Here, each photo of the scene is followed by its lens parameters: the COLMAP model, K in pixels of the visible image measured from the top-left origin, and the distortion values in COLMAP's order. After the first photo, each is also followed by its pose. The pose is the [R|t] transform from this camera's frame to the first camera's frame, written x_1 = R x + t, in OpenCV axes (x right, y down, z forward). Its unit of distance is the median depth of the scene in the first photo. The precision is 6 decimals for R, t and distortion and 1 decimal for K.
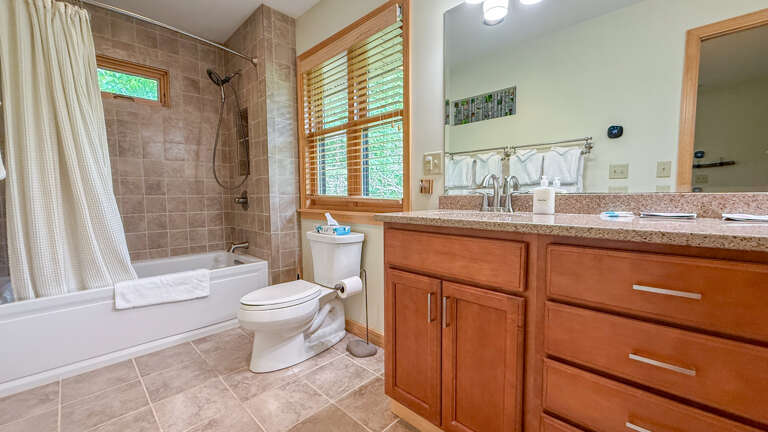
lens RADIAL K [[307.0, 0, 381.1], [0, 307.0, 219.2], [0, 0, 1]] dist [0.000627, -0.000528]
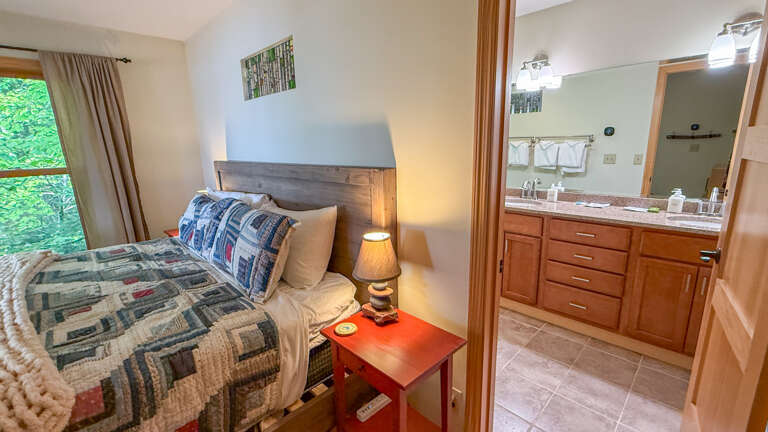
lens RADIAL K [[307.0, 0, 386.8], [0, 307.0, 217.2], [0, 0, 1]] dist [0.000627, -0.000528]
pose [[0.999164, -0.017714, -0.036831, -0.275030], [0.022677, 0.990031, 0.139013, -0.117815], [0.034002, -0.139732, 0.989605, -0.593721]]
